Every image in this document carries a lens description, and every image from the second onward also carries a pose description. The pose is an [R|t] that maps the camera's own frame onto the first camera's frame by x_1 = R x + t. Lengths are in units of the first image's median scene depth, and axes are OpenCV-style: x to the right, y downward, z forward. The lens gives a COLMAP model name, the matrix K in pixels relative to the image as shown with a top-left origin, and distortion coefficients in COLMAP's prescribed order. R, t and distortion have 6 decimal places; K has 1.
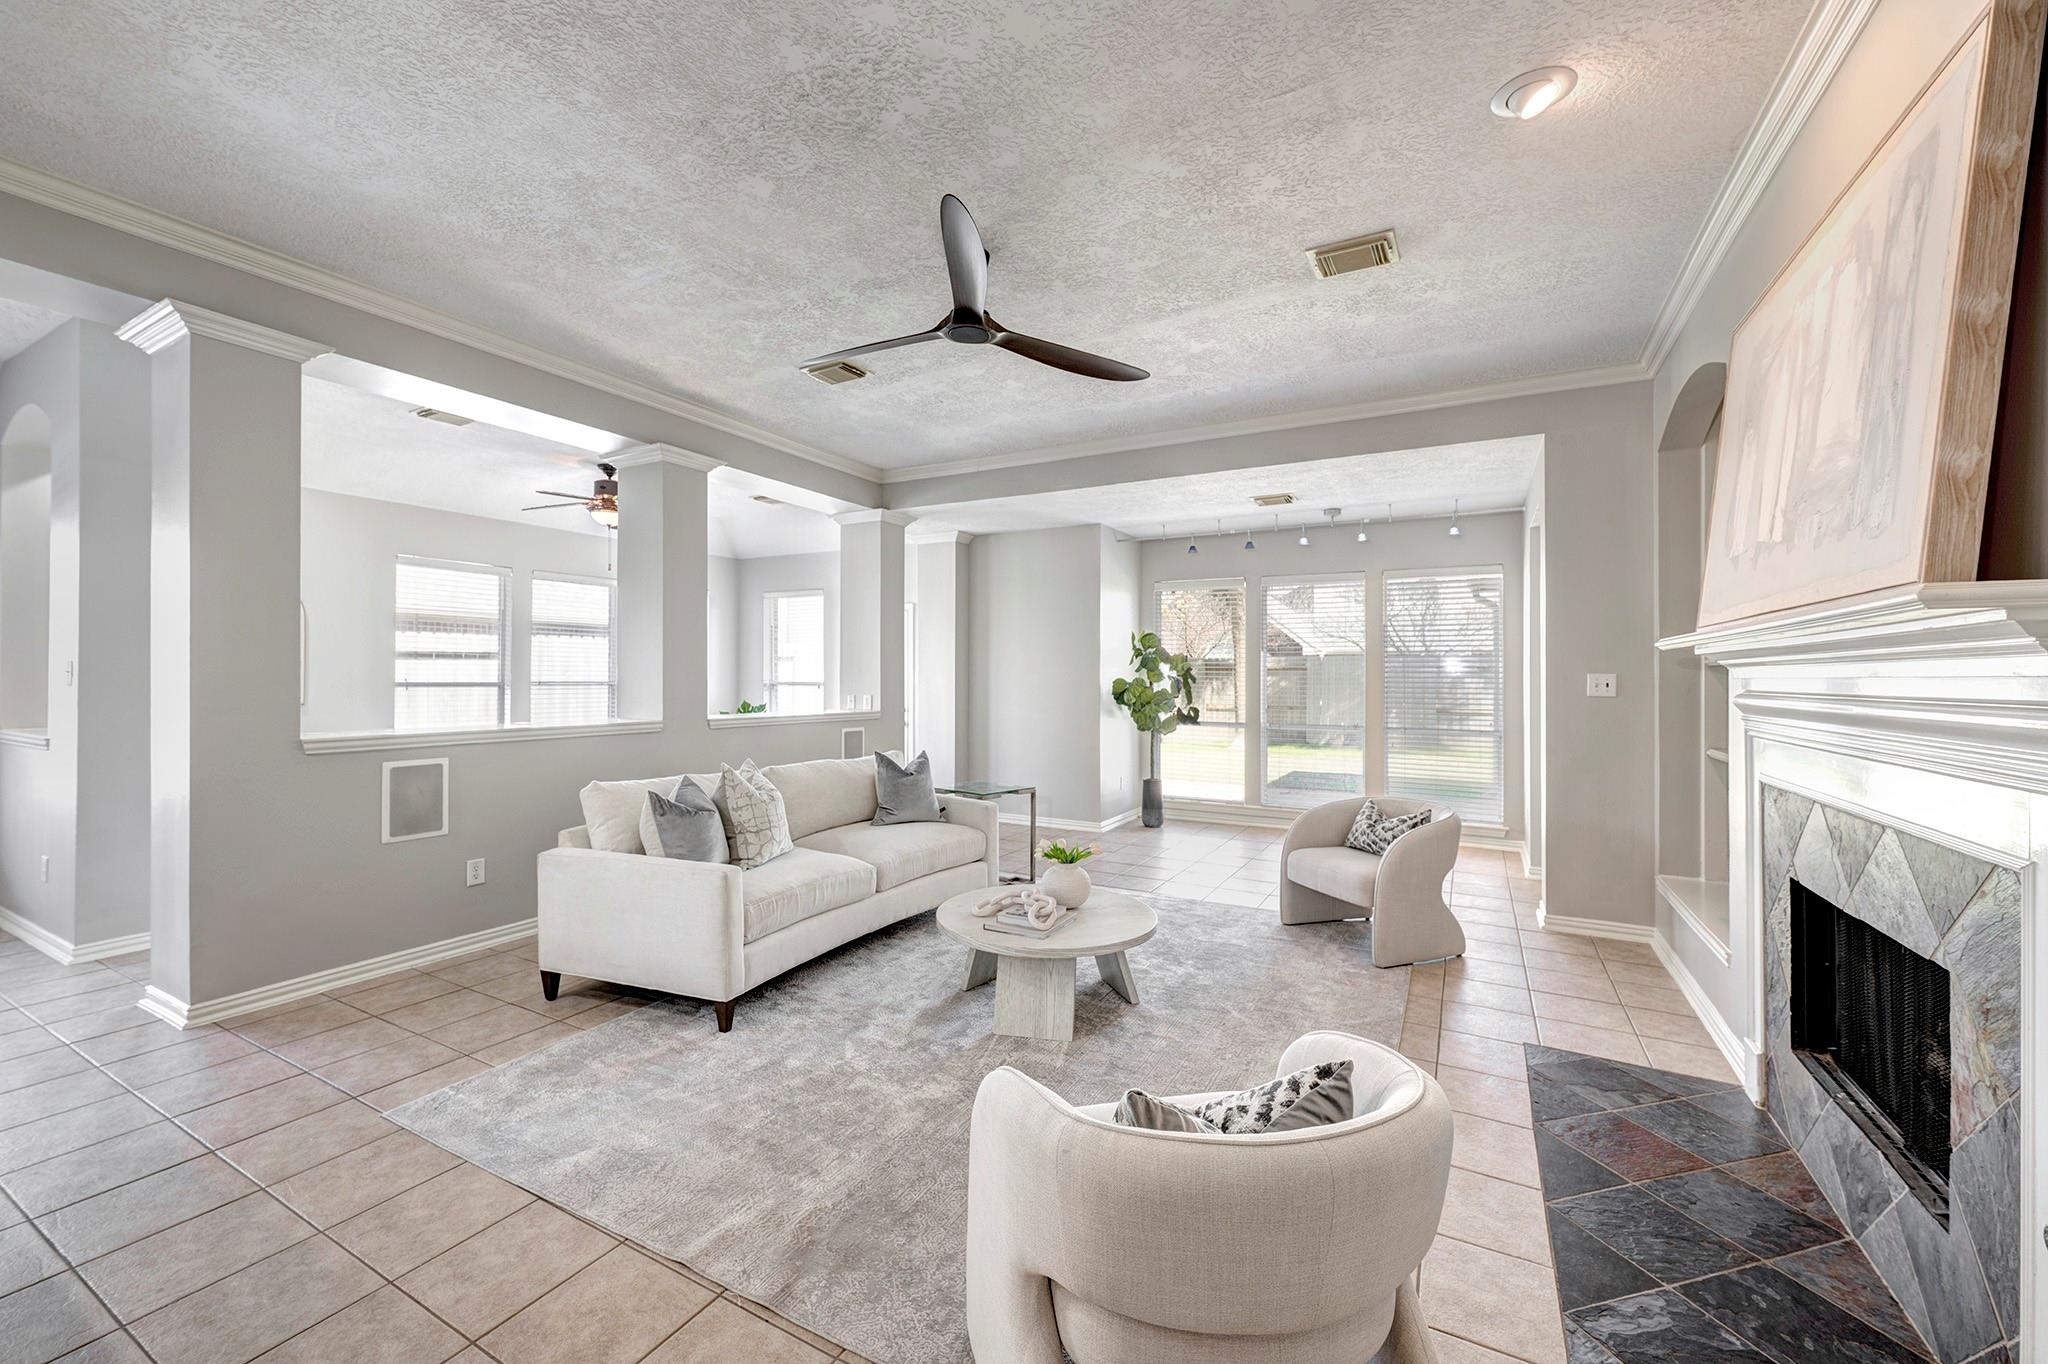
lens RADIAL K [[816.6, 0, 1031.3], [0, 816.6, 667.5], [0, 0, 1]] dist [-0.005649, 0.000092]
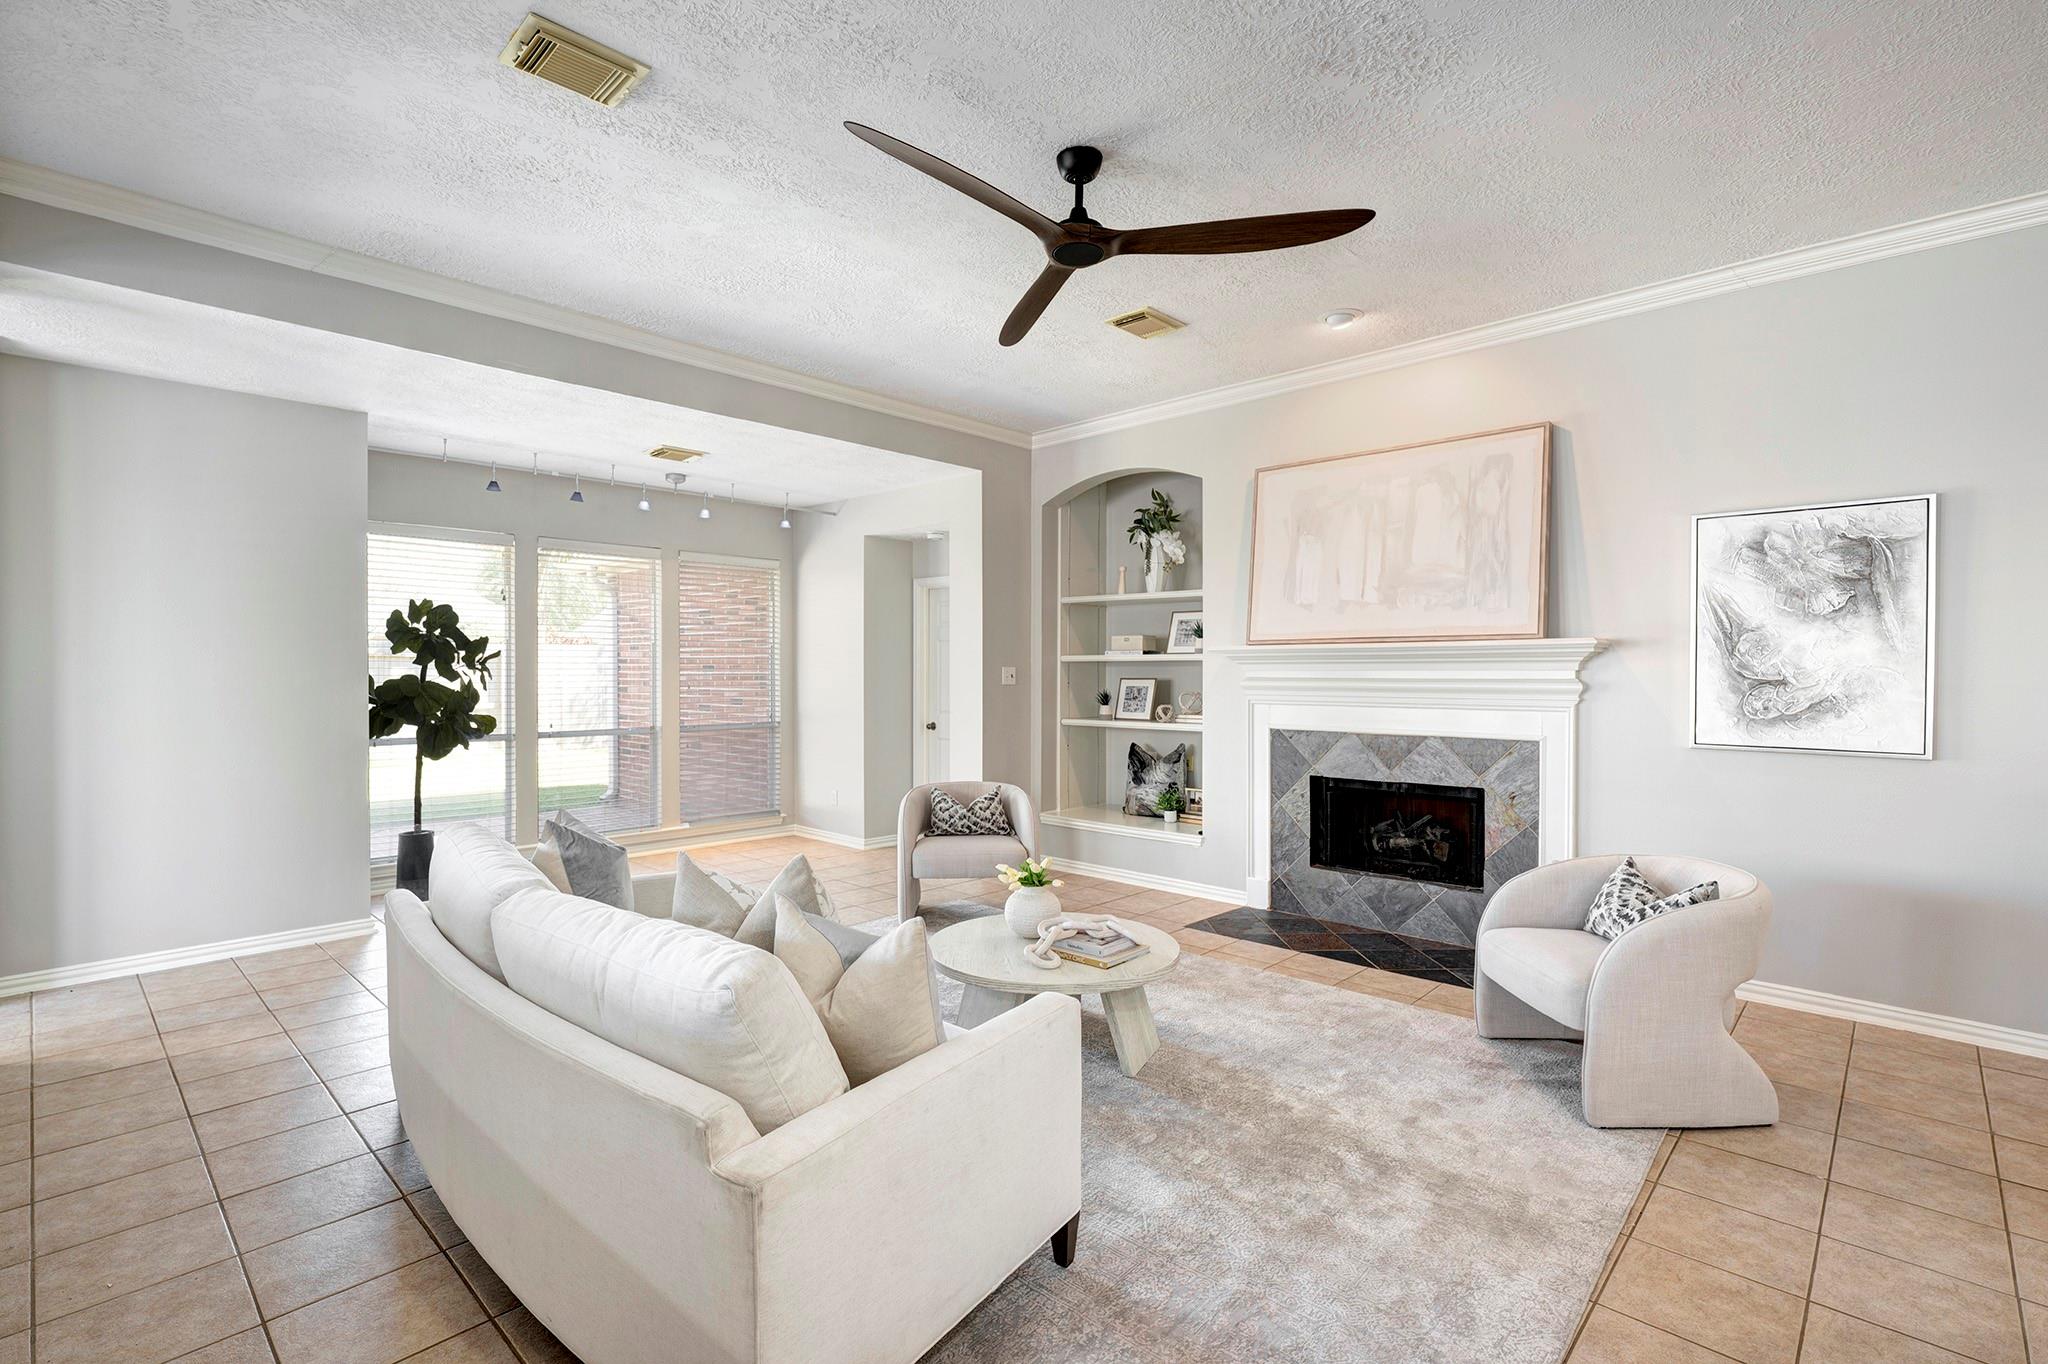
lens RADIAL K [[930.0, 0, 1030.8], [0, 930.0, 676.5], [0, 0, 1]] dist [0.006677, -0.000172]
pose [[0.255684, -0.013116, 0.966671, -0.501776], [-0.007406, 0.999852, 0.015525, -0.000800], [-0.966732, -0.011129, 0.255549, 0.408695]]
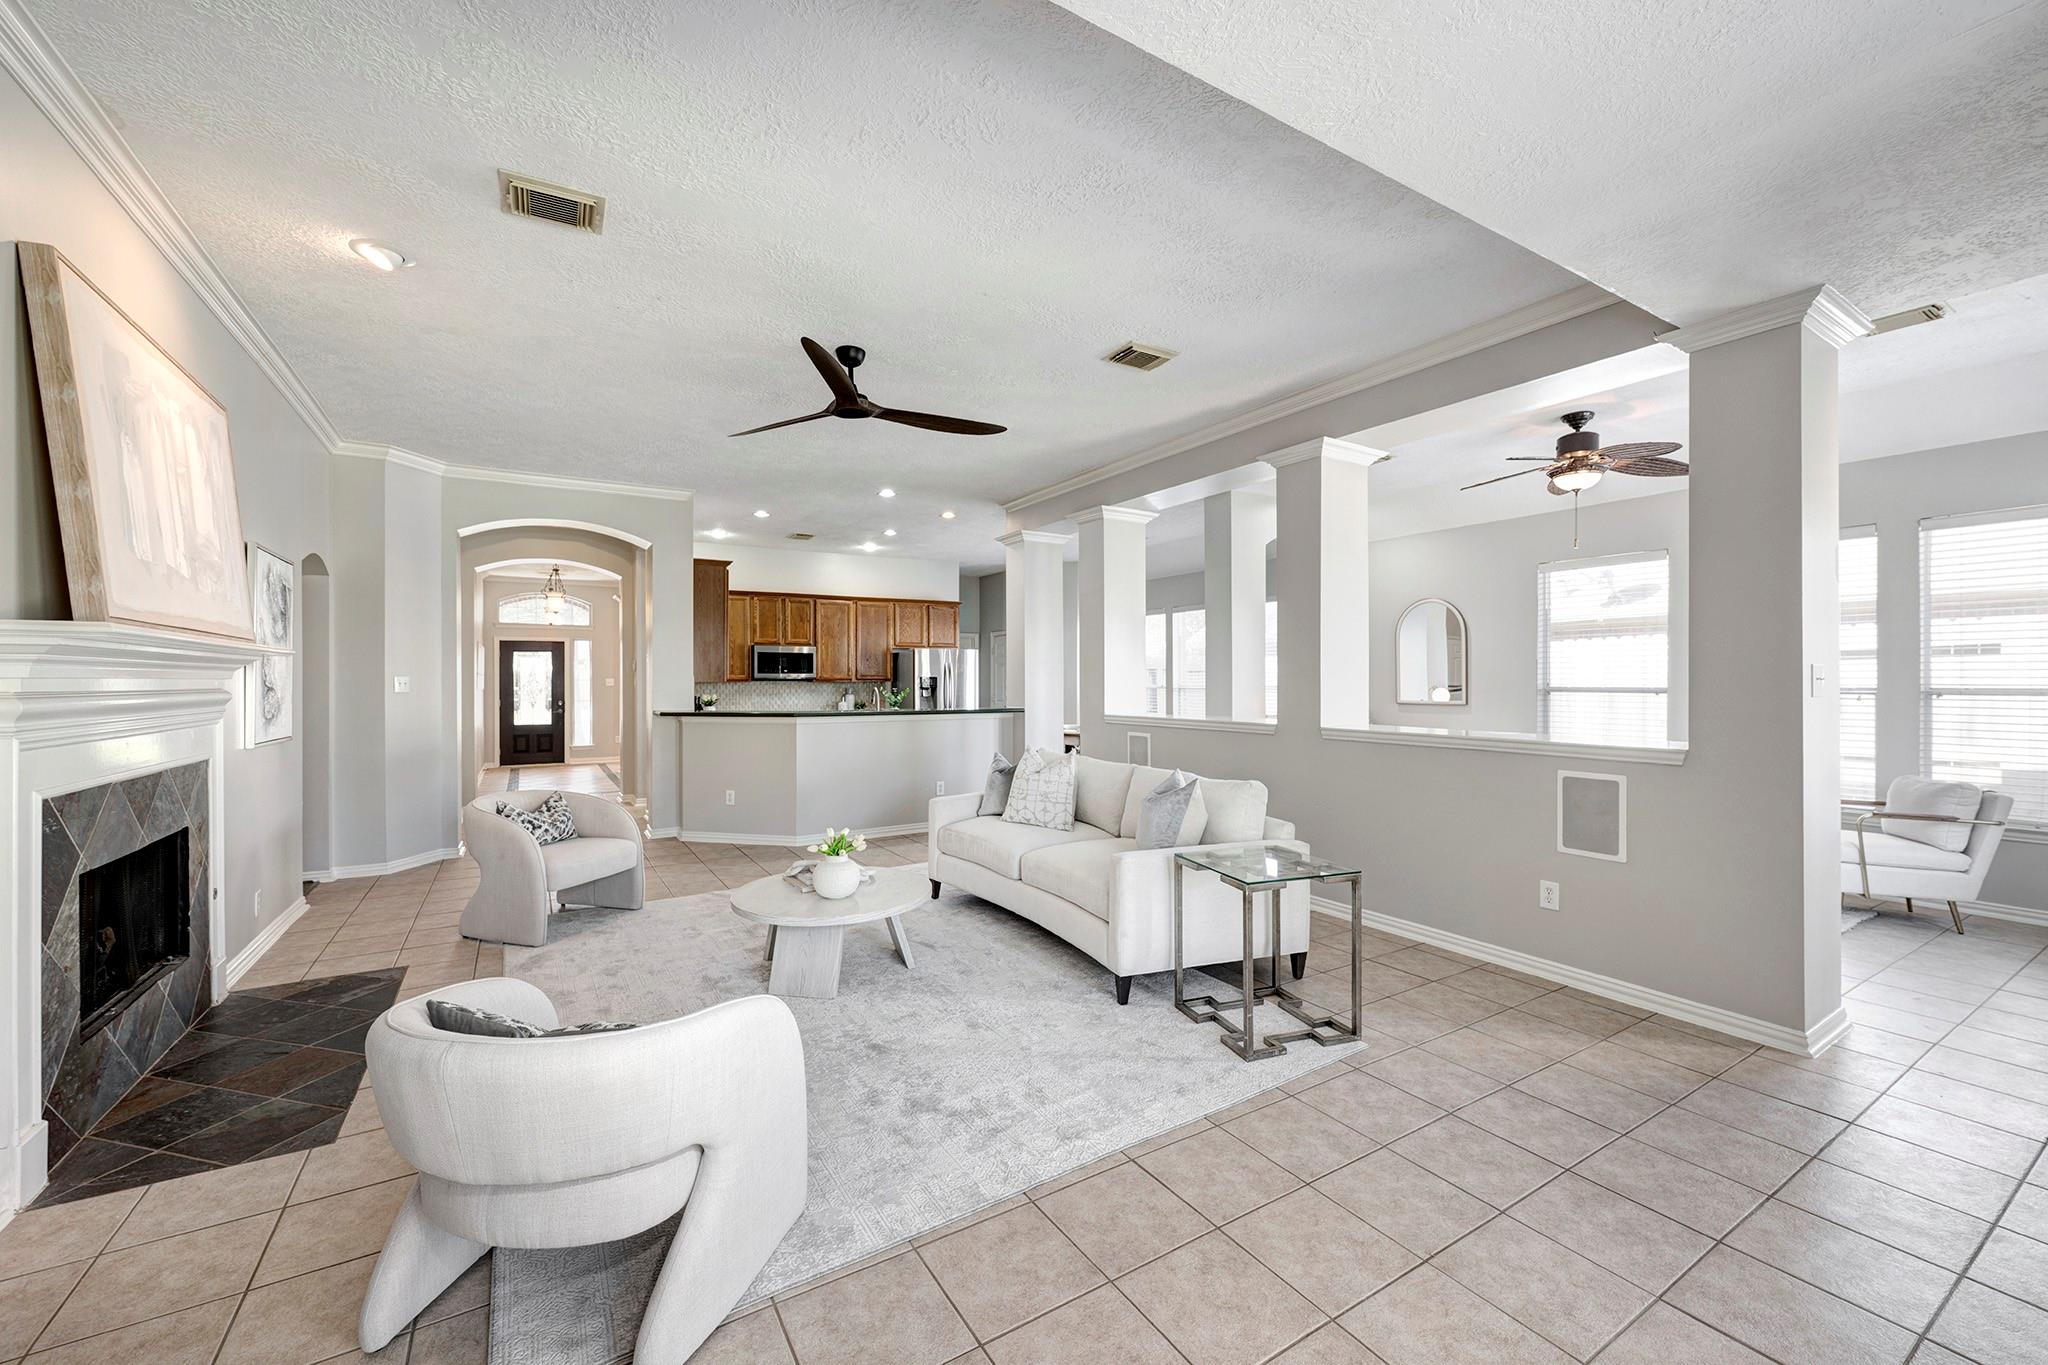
lens RADIAL K [[816.6, 0, 995.0], [0, 816.6, 680.9], [0, 0, 1]] dist [-0.005649, 0.000092]
pose [[-0.523208, -0.003980, -0.852196, 0.453978], [0.009533, 0.999899, -0.010523, 0.014581], [0.852152, -0.013630, -0.523117, 0.944360]]
